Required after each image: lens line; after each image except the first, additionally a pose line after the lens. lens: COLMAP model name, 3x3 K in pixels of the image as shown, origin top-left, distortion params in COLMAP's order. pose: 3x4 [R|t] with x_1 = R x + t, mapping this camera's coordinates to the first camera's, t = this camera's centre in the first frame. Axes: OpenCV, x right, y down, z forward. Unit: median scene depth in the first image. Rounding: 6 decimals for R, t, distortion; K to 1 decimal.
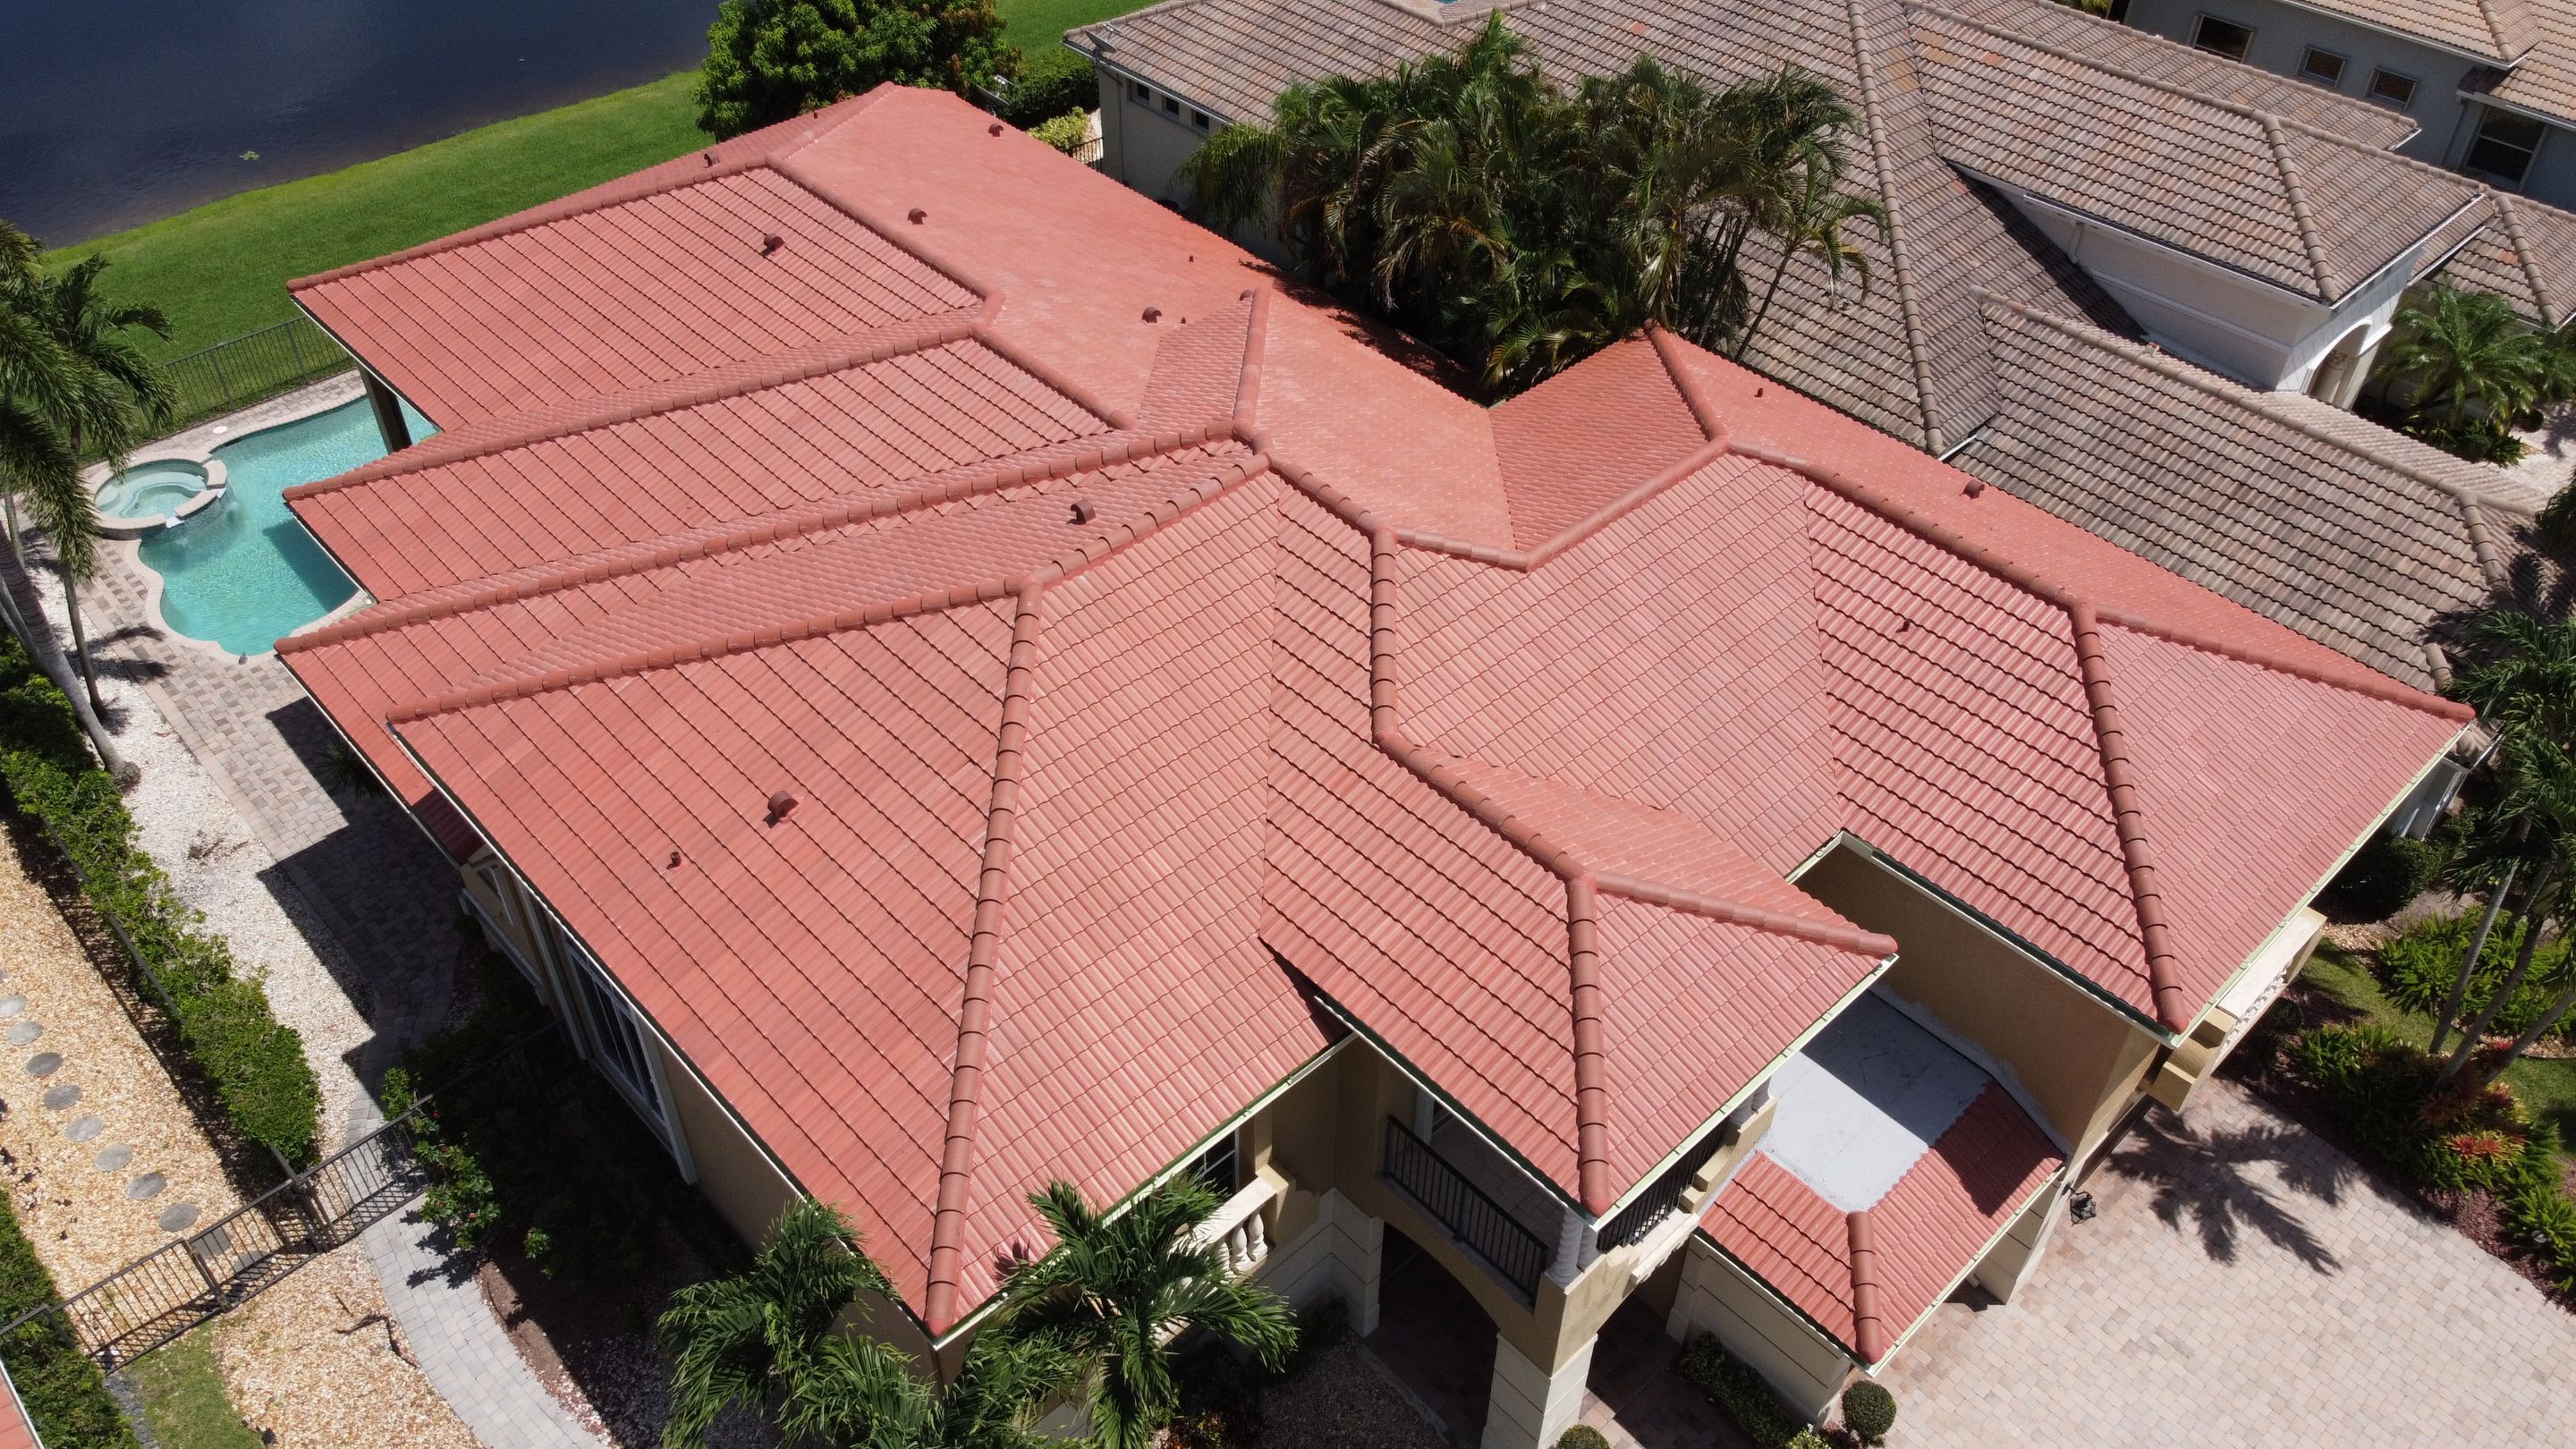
lens RADIAL K [[1934.8, 0, 1271.5], [0, 1934.8, 722.0], [0, 0, 1]] dist [0.006385, -0.003689]
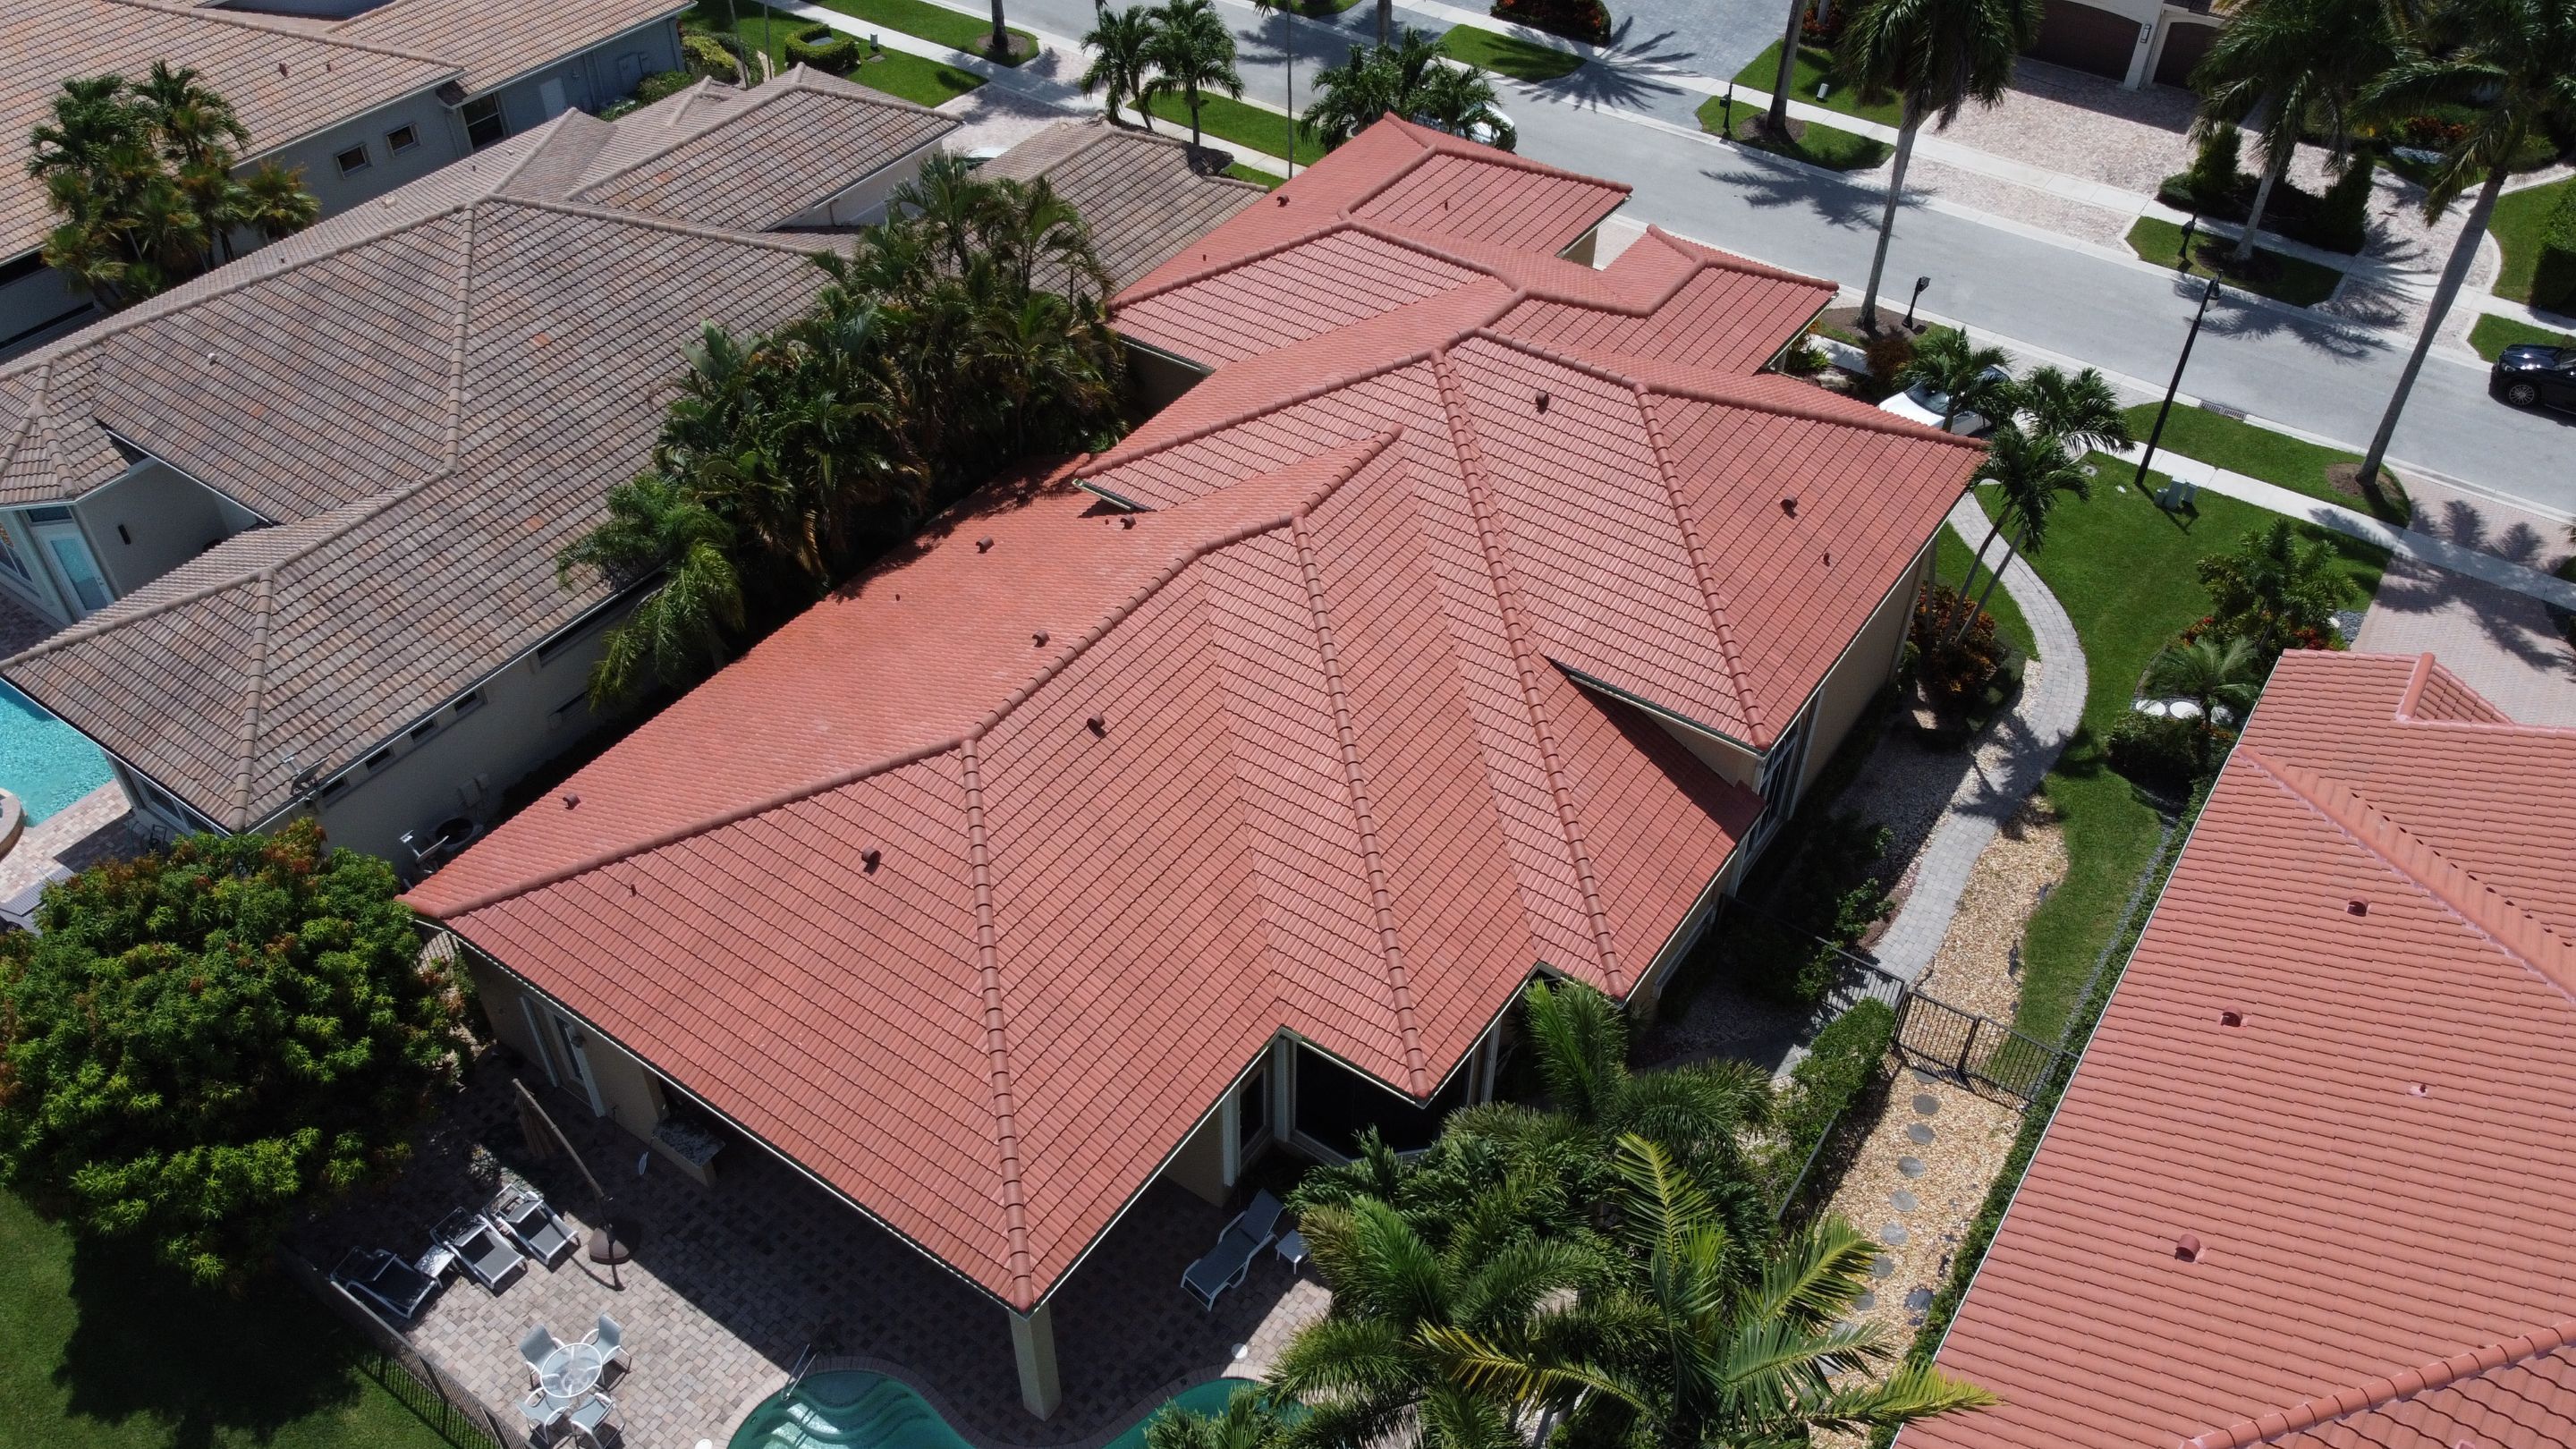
lens RADIAL K [[1934.8, 0, 1295.3], [0, 1934.8, 715.5], [0, 0, 1]] dist [0.006385, -0.003689]
pose [[-0.212029, -0.660510, 0.720257, -1.413839], [0.642875, 0.460823, 0.611845, -1.124930], [-0.736041, 0.592764, 0.326917, 0.786868]]
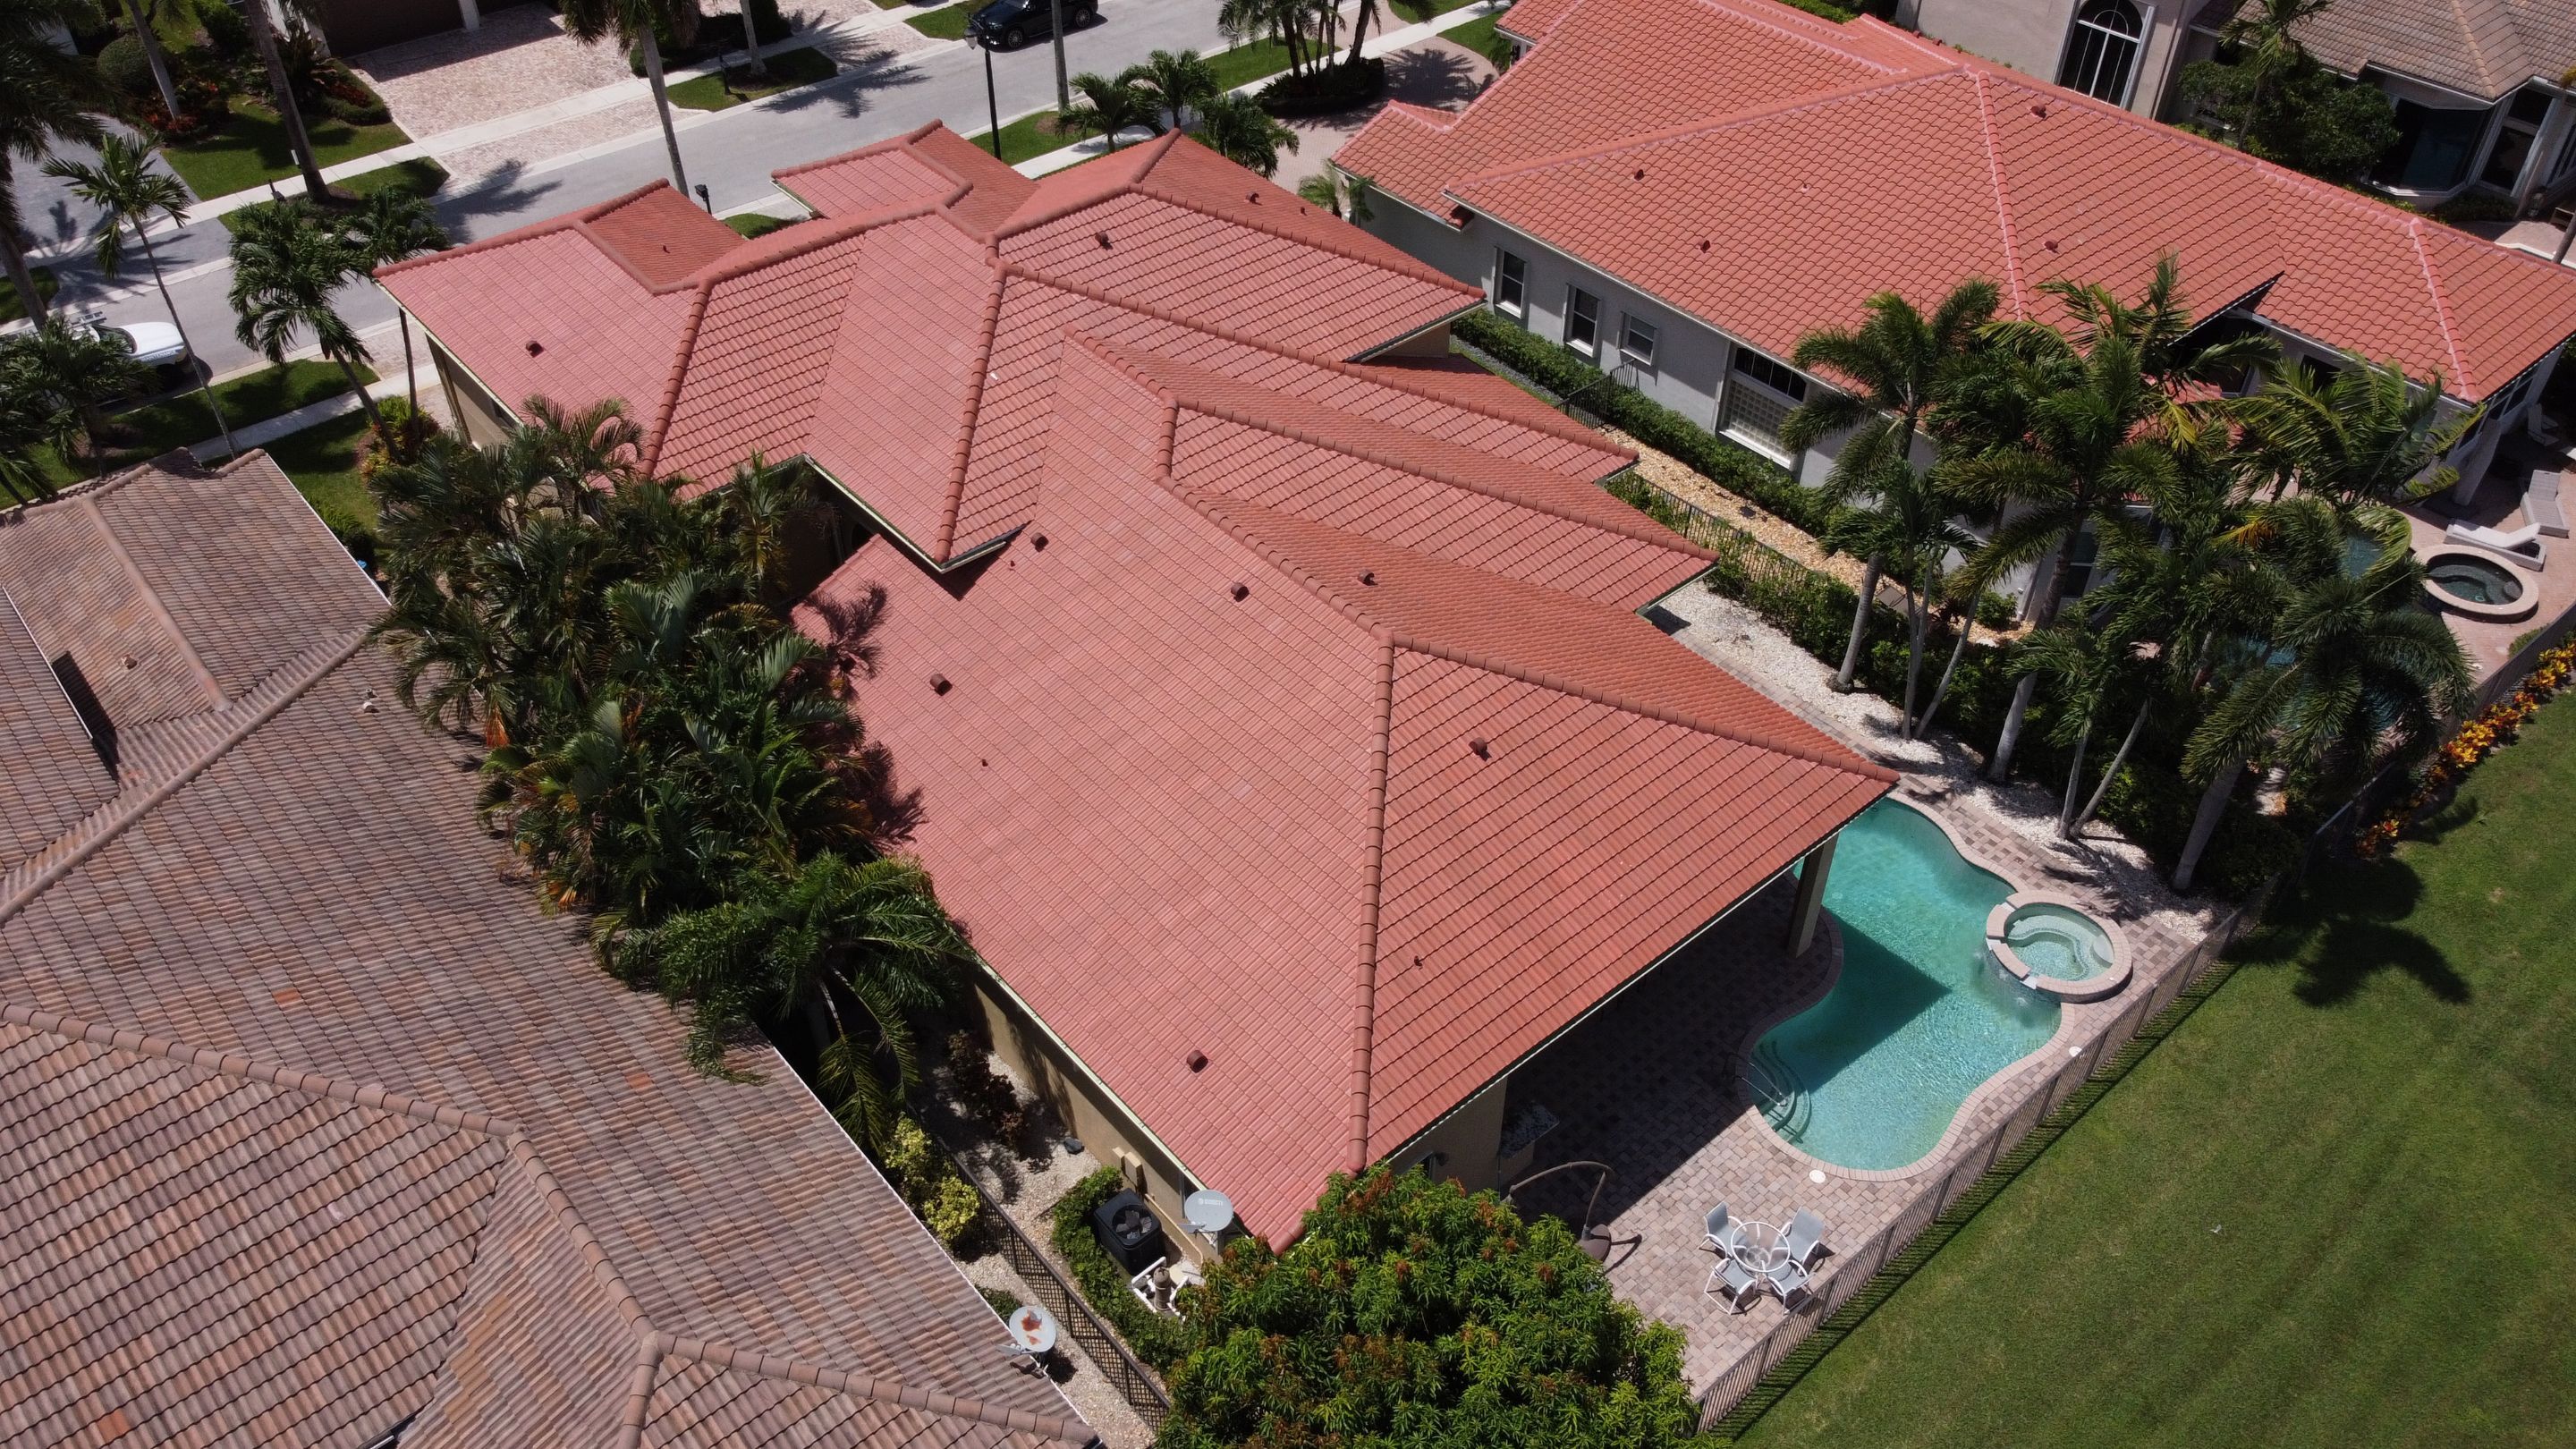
lens RADIAL K [[1934.8, 0, 1303.2], [0, 1934.8, 731.3], [0, 0, 1]] dist [0.006385, -0.003689]
pose [[-0.999180, -0.034930, 0.020473, -0.338125], [0.016217, 0.118054, 0.992875, -1.835867], [-0.037098, 0.992393, -0.117391, 1.667768]]
